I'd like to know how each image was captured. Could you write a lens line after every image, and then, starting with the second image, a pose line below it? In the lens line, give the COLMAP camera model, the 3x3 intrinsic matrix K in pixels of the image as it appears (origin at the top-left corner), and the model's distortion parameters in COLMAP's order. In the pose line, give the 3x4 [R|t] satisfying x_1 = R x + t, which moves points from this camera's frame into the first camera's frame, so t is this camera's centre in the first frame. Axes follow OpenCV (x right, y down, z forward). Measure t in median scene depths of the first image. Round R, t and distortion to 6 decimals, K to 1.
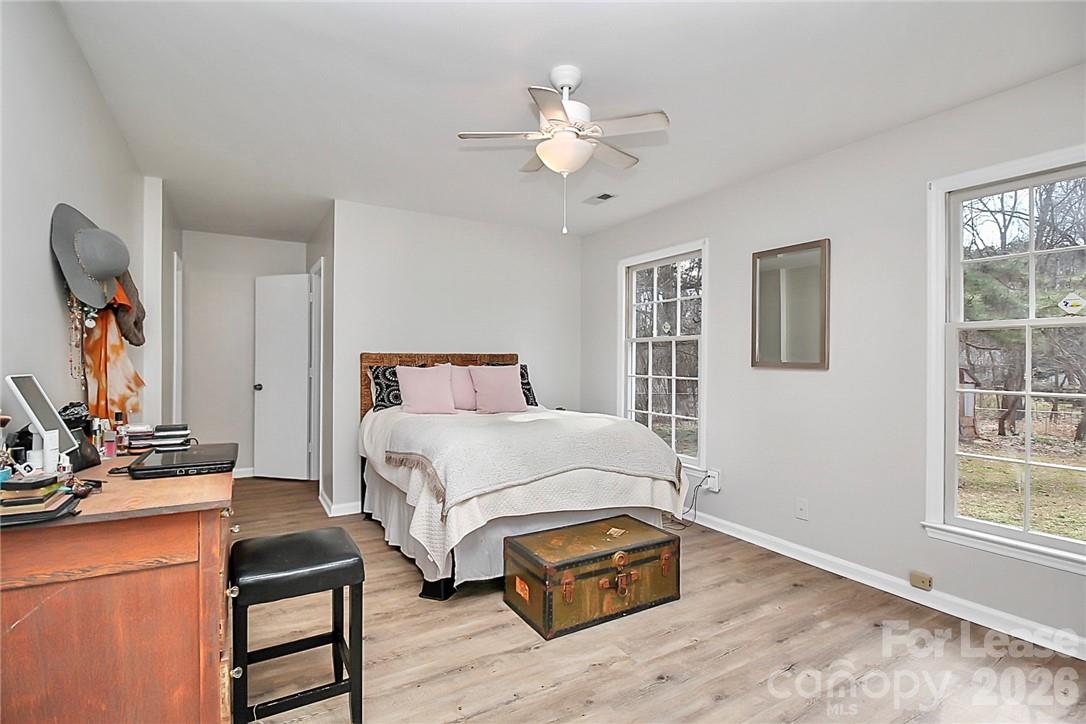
lens RADIAL K [[509.3, 0, 544.0], [0, 509.3, 363.0], [0, 0, 1]] dist [-0.006063, -0.007988]
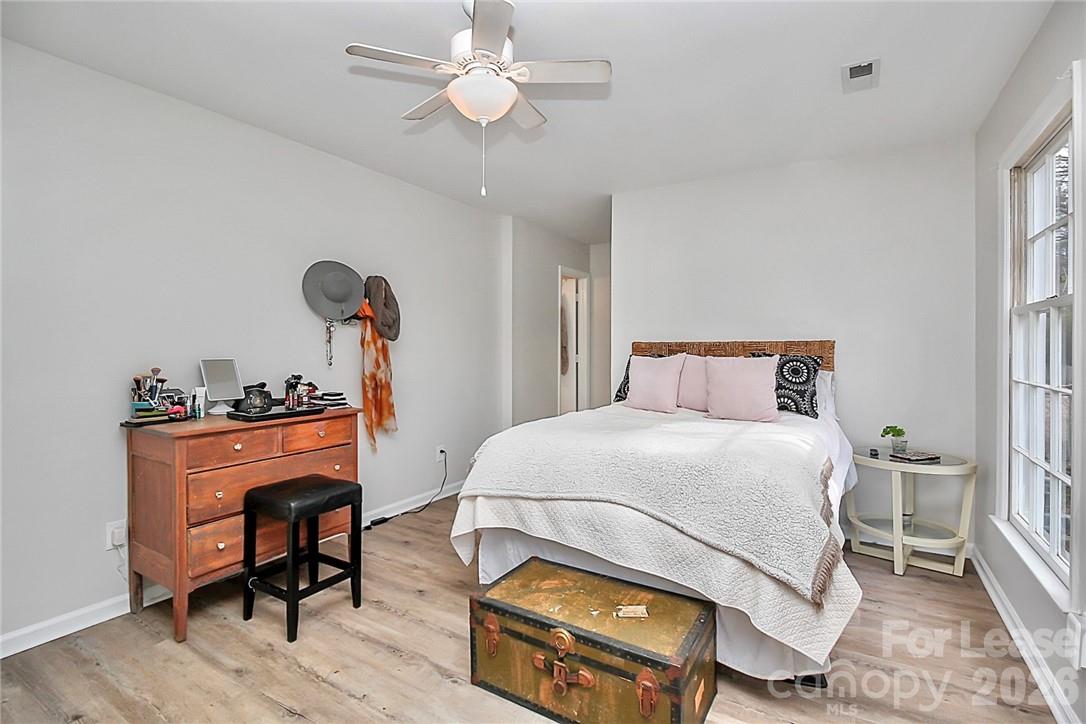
lens RADIAL K [[509.3, 0, 546.0], [0, 509.3, 350.9], [0, 0, 1]] dist [-0.006063, -0.007988]
pose [[0.472883, 0.004686, -0.881113, 0.745559], [-0.001981, 0.999989, 0.004255, -0.010464], [0.881123, -0.000267, 0.472887, 0.655790]]
